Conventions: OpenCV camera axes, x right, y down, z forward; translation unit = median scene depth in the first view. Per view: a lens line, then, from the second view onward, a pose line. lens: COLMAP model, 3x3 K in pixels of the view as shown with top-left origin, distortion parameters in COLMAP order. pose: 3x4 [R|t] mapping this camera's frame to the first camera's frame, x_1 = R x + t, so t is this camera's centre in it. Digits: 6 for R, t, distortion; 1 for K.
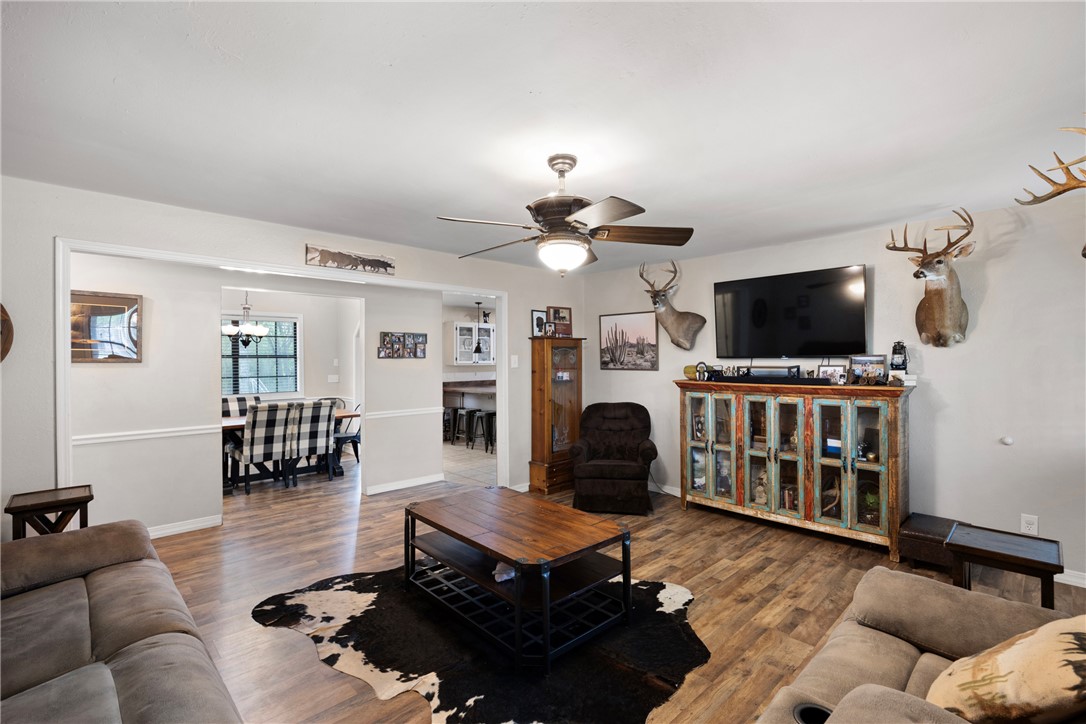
lens RADIAL K [[489.1, 0, 556.5], [0, 489.1, 362.4], [0, 0, 1]] dist [-0.001990, -0.000059]
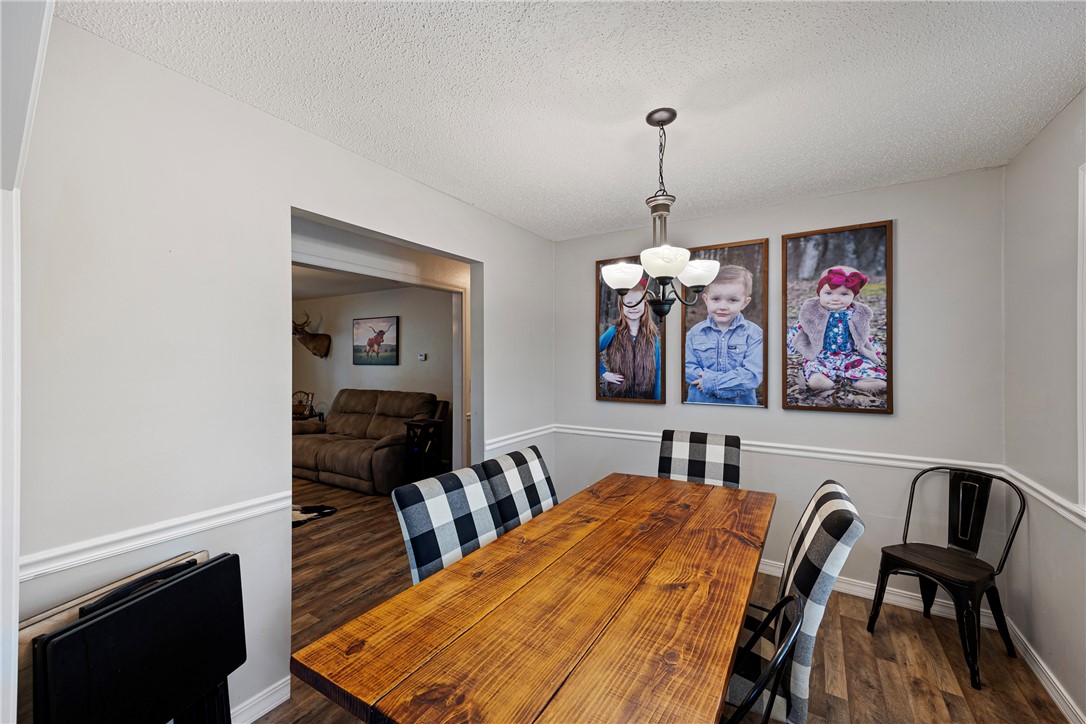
lens RADIAL K [[435.1, 0, 543.0], [0, 435.1, 362.0], [0, 0, 1]] dist [0.011191, 0.000119]
pose [[-0.973003, 0.006546, -0.230699, -0.666069], [0.003736, 0.999913, 0.012616, -0.005576], [0.230761, 0.011414, -0.972943, 1.790173]]
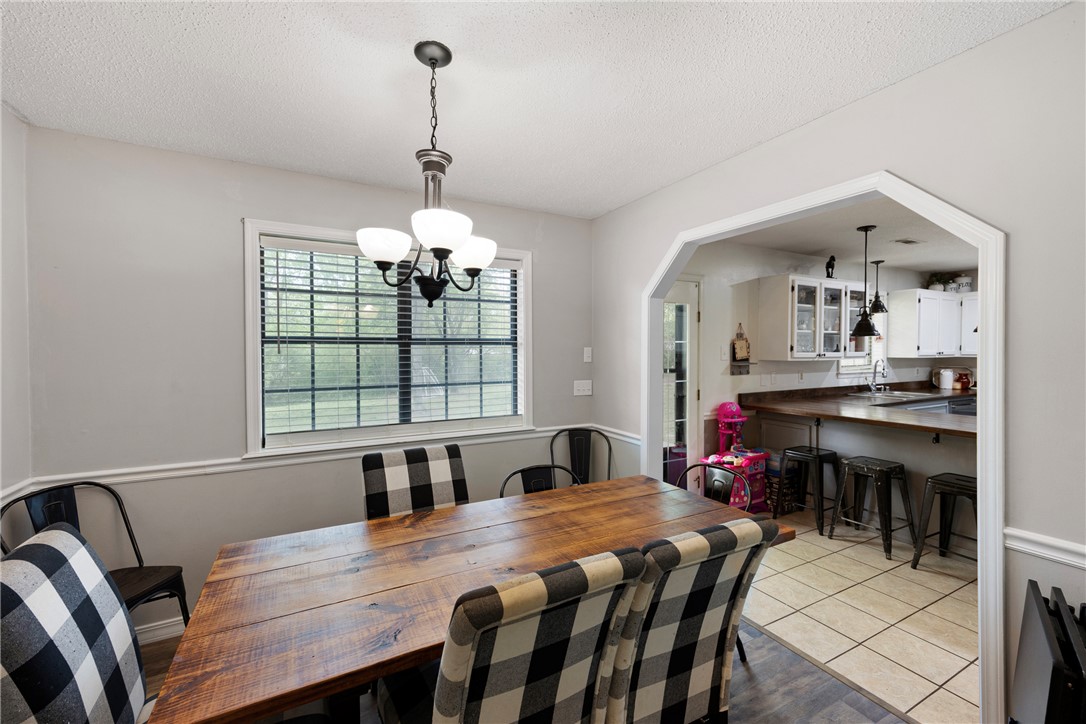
lens RADIAL K [[446.2, 0, 549.1], [0, 446.2, 357.8], [0, 0, 1]] dist [0.012585, 0.000025]
pose [[0.961482, 0.009753, -0.274696, -0.690753], [-0.006896, 0.999912, 0.011367, -0.002688], [0.274783, -0.009034, 0.961464, 1.064693]]
